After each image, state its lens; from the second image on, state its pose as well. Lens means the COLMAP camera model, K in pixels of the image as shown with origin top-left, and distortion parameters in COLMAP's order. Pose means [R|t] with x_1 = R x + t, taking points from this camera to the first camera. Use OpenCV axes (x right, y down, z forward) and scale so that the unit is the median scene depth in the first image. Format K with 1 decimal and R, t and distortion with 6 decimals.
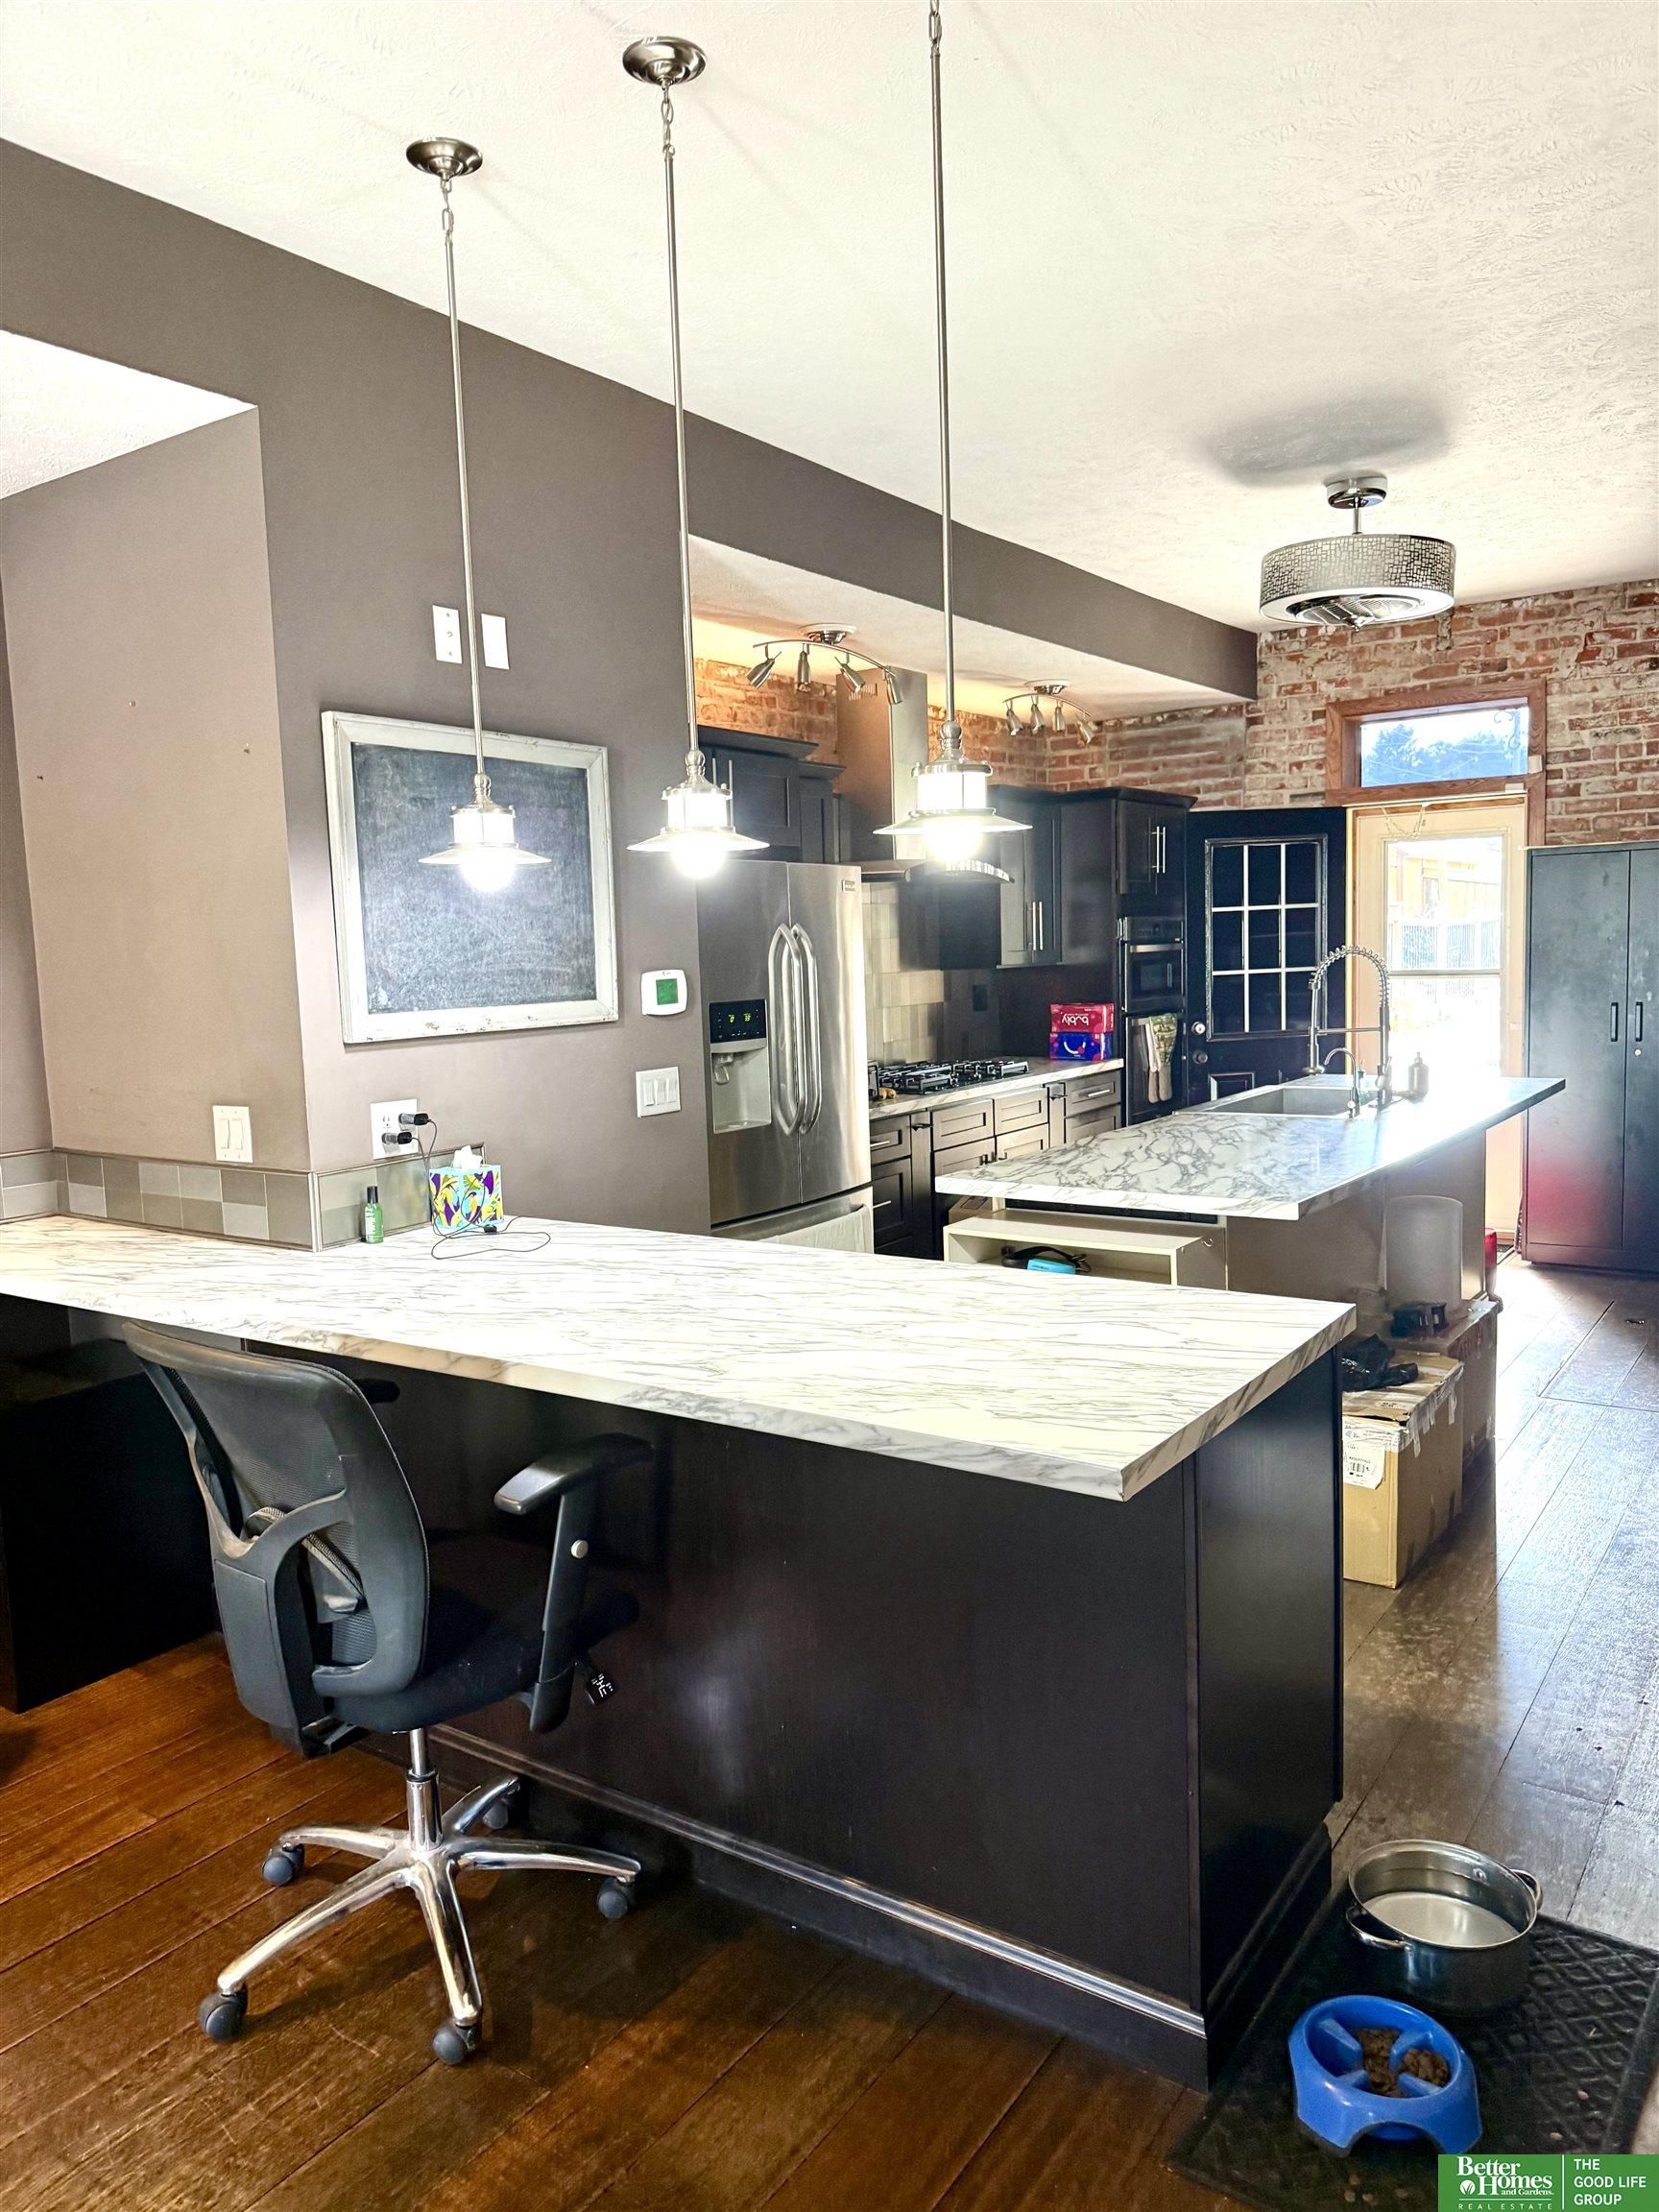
lens RADIAL K [[1517.2, 0, 837.4], [0, 1517.2, 1098.5], [0, 0, 1]] dist [0.003397, -0.021965]
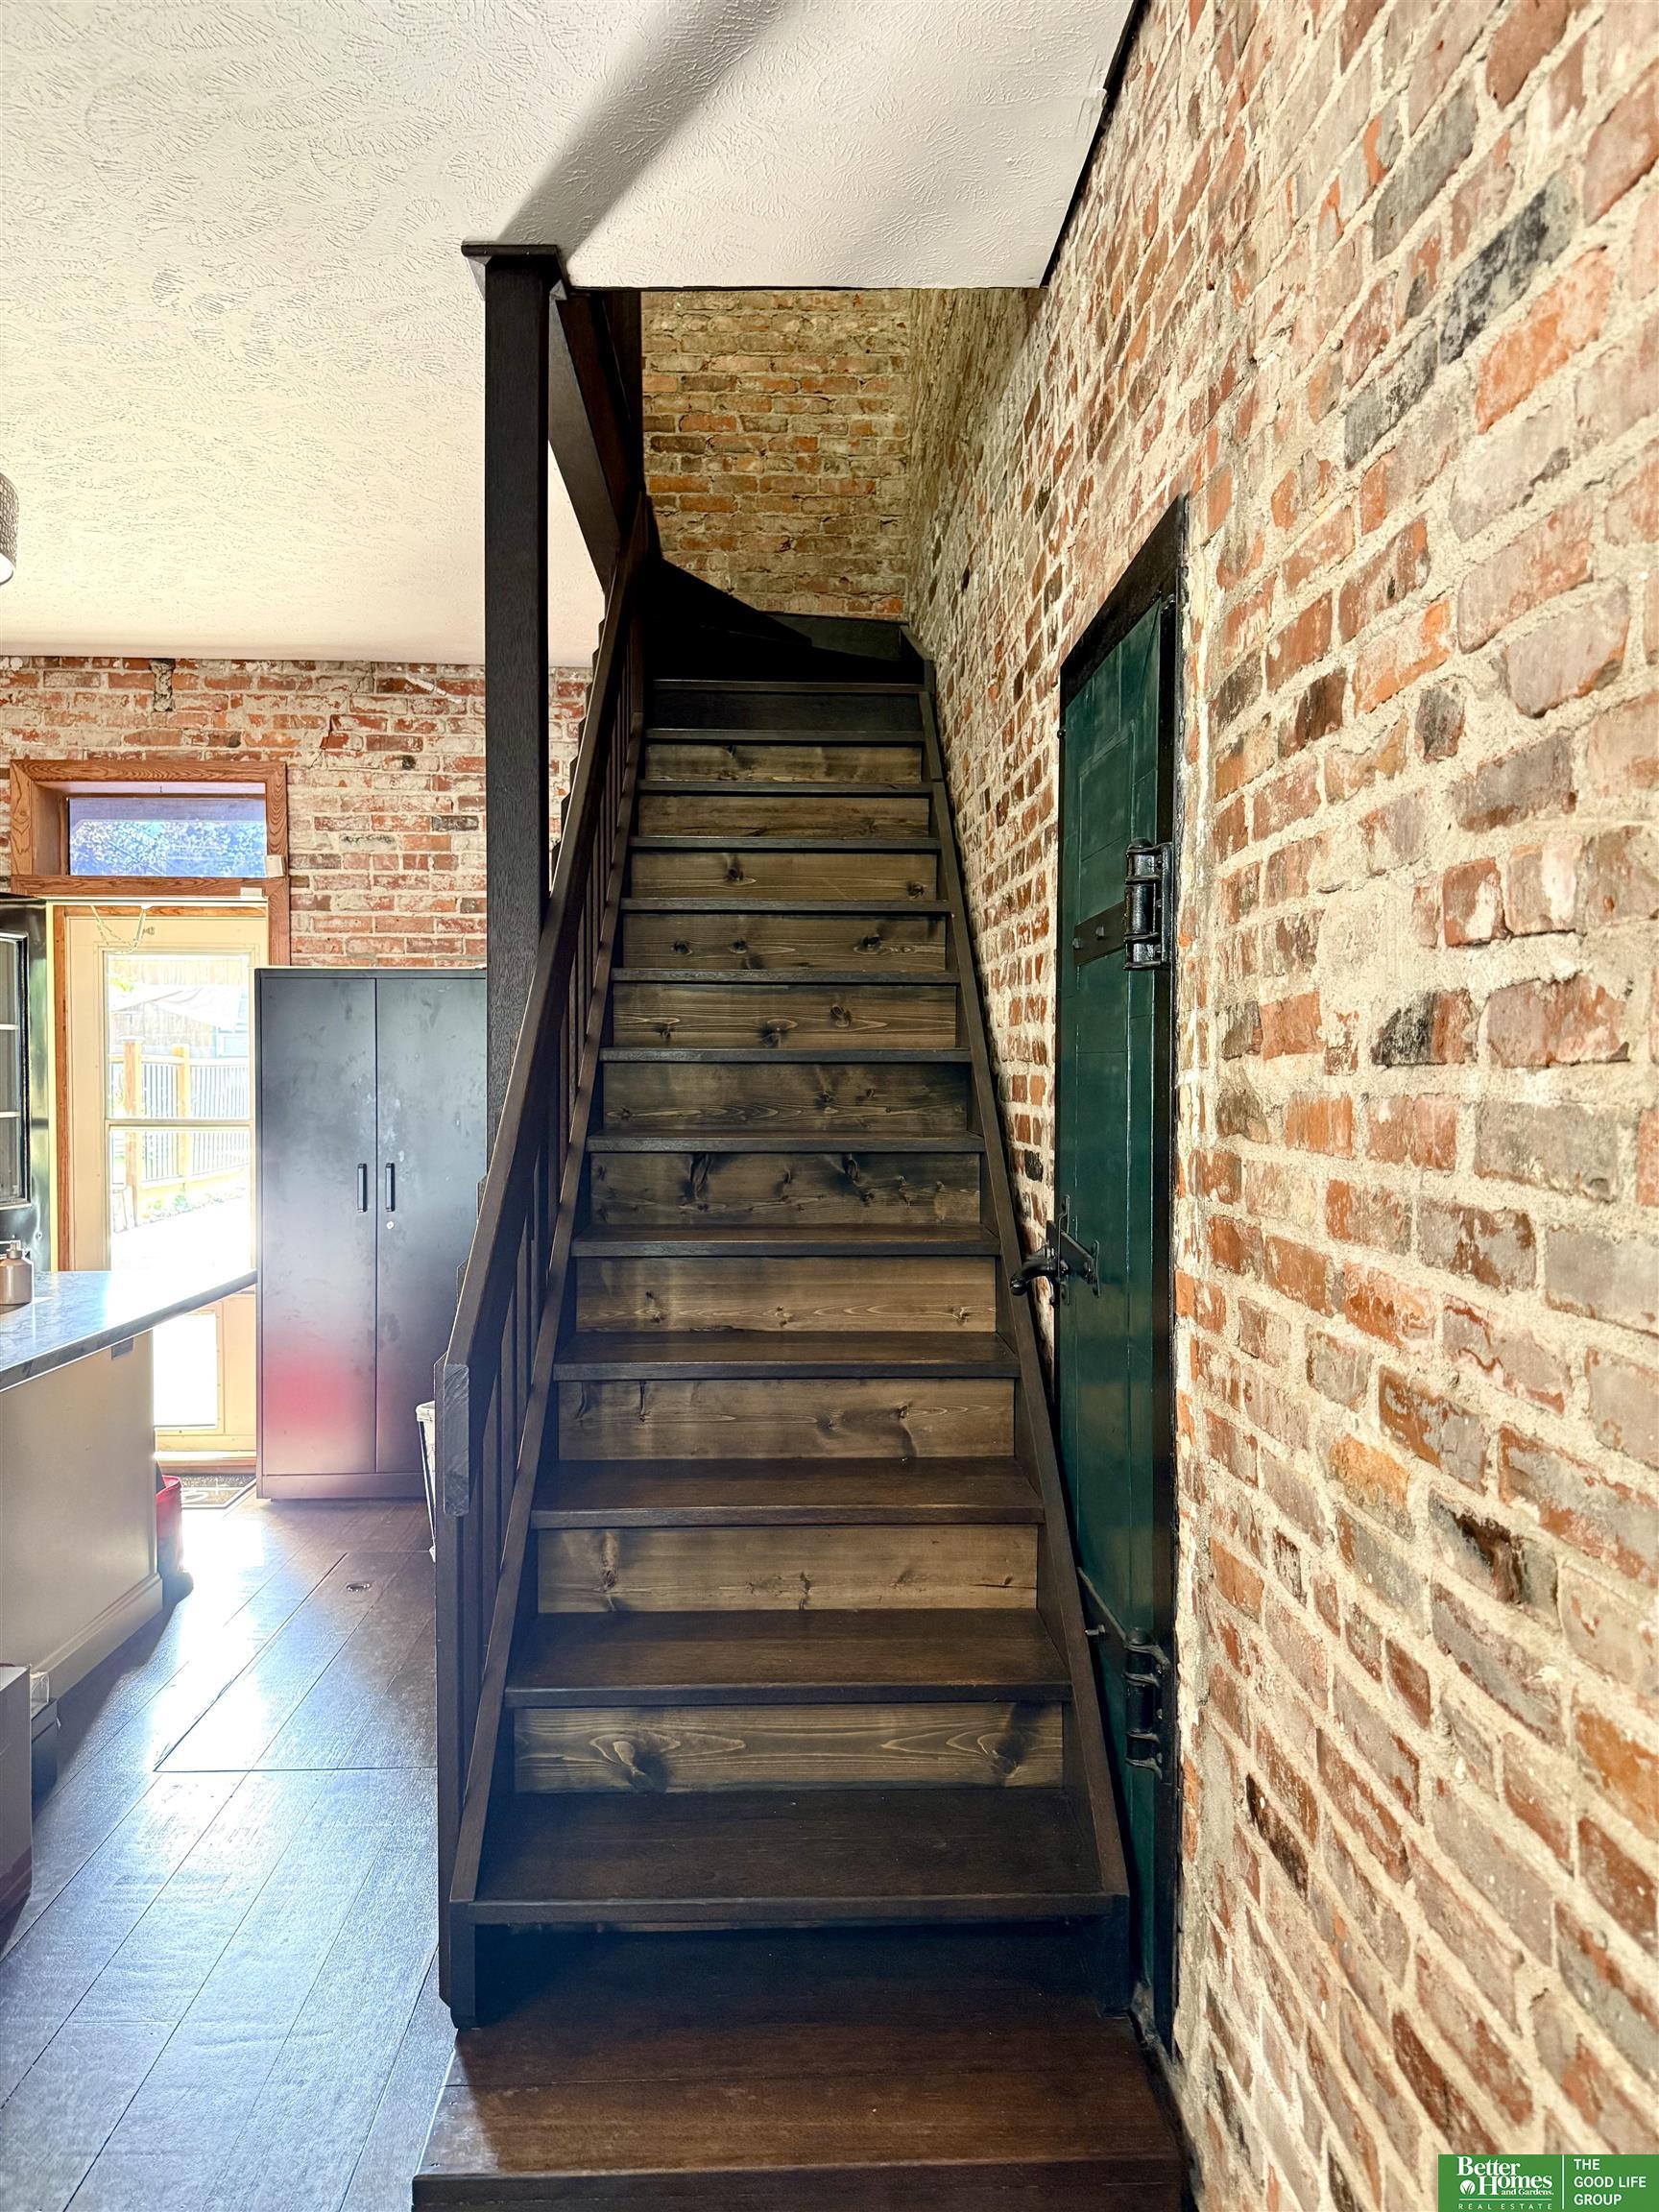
lens RADIAL K [[1517.2, 0, 821.3], [0, 1517.2, 1109.2], [0, 0, 1]] dist [0.003397, -0.021965]
pose [[0.788270, 0.015435, 0.615136, 0.195529], [0.034639, 0.996987, -0.069405, -0.026310], [-0.614354, 0.076018, 0.785360, 0.199619]]
